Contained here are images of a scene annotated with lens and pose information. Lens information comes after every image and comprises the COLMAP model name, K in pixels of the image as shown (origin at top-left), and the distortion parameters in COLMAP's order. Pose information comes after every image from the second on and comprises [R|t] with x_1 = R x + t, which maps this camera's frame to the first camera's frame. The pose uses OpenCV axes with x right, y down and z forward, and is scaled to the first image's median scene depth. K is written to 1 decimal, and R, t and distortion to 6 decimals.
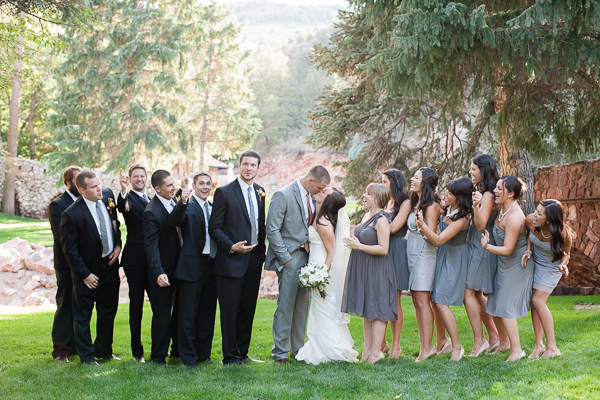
lens RADIAL K [[902.7, 0, 300.0], [0, 902.7, 200.0], [0, 0, 1]] dist [-0.102954, 0.021098]
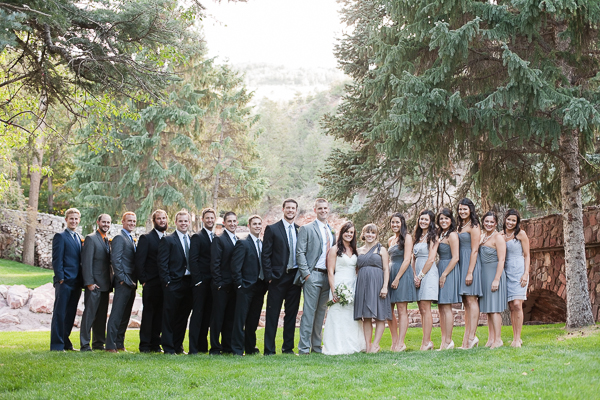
lens RADIAL K [[902.7, 0, 300.0], [0, 902.7, 200.0], [0, 0, 1]] dist [-0.102954, 0.021098]
pose [[0.999970, 0.007499, 0.001709, -0.016601], [-0.007368, 0.997737, -0.066839, 0.017821], [-0.002207, 0.066825, 0.997762, -0.161310]]
